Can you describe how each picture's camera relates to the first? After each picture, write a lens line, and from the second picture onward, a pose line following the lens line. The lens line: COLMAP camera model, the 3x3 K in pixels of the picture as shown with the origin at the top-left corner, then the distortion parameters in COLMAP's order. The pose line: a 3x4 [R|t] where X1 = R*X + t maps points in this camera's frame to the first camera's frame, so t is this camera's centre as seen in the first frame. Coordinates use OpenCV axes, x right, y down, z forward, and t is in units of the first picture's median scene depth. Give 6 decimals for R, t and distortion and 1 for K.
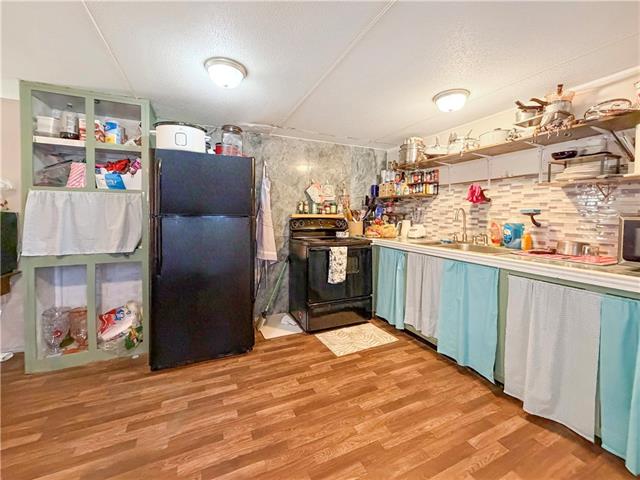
lens RADIAL K [[266.0, 0, 323.7], [0, 266.0, 221.5], [0, 0, 1]] dist [0.001811, -0.000399]
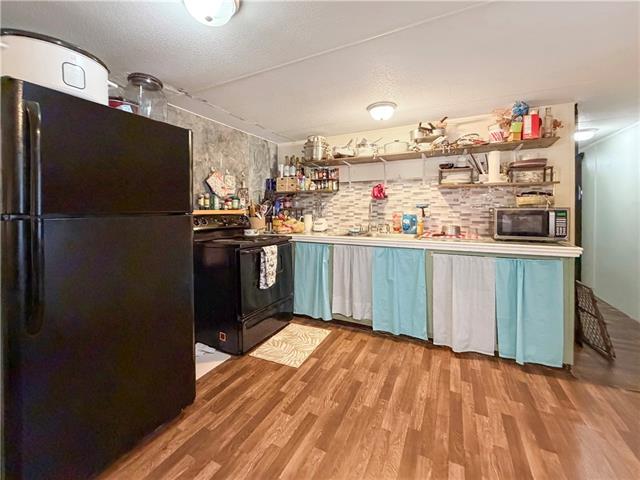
lens RADIAL K [[266.0, 0, 314.6], [0, 266.0, 213.2], [0, 0, 1]] dist [0.001811, -0.000399]
pose [[0.791744, -0.020075, 0.610523, -0.433018], [0.029697, 0.999543, -0.005644, -0.006462], [-0.610130, 0.022599, 0.791979, 0.240777]]
